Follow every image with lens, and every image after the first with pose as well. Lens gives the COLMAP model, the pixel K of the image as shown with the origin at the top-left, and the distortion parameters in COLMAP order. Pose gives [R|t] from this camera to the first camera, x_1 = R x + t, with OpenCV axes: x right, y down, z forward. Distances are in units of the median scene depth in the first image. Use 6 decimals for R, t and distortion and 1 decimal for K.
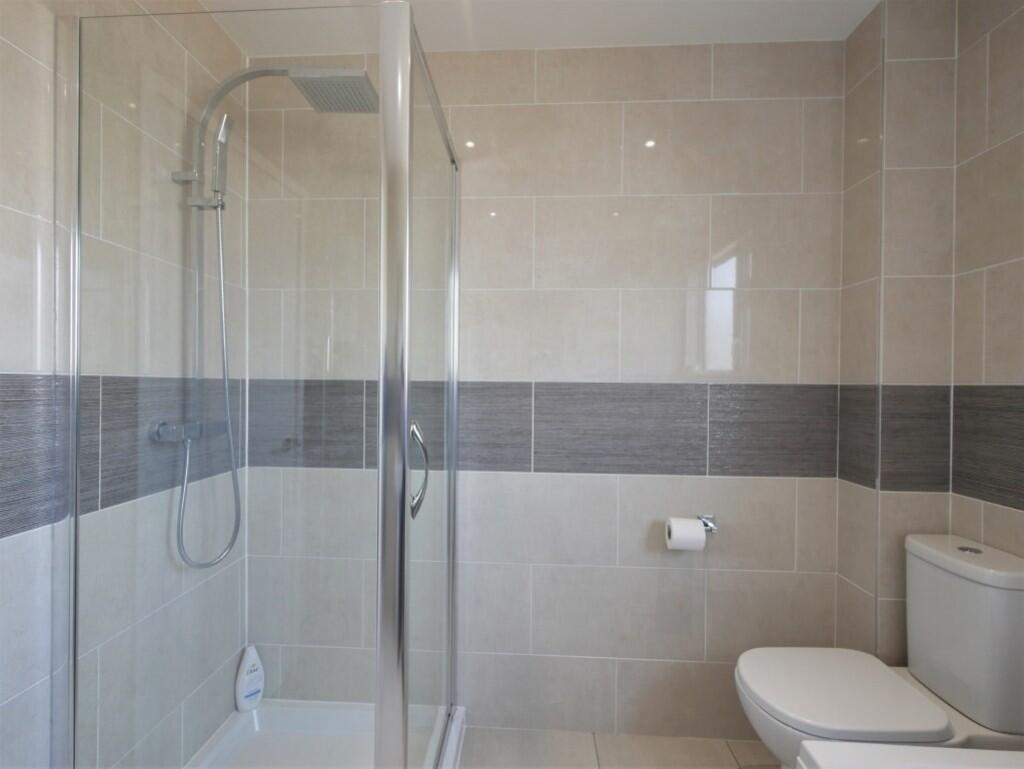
lens RADIAL K [[521.5, 0, 509.8], [0, 521.5, 387.8], [0, 0, 1]] dist [0.012032, -0.000147]
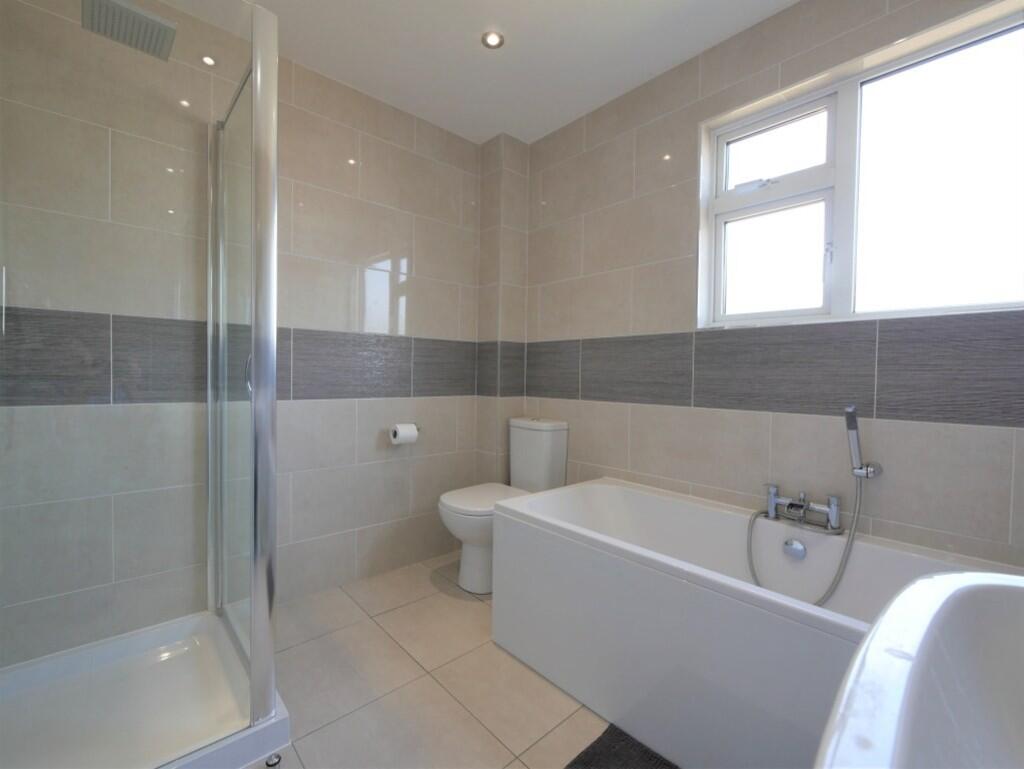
lens RADIAL K [[444.3, 0, 511.4], [0, 444.3, 386.2], [0, 0, 1]] dist [-0.005446, 0.000453]
pose [[0.702527, -0.020572, 0.711360, -0.372554], [-0.003176, 0.999482, 0.032040, 0.099405], [-0.711650, -0.024768, 0.702097, -0.139983]]
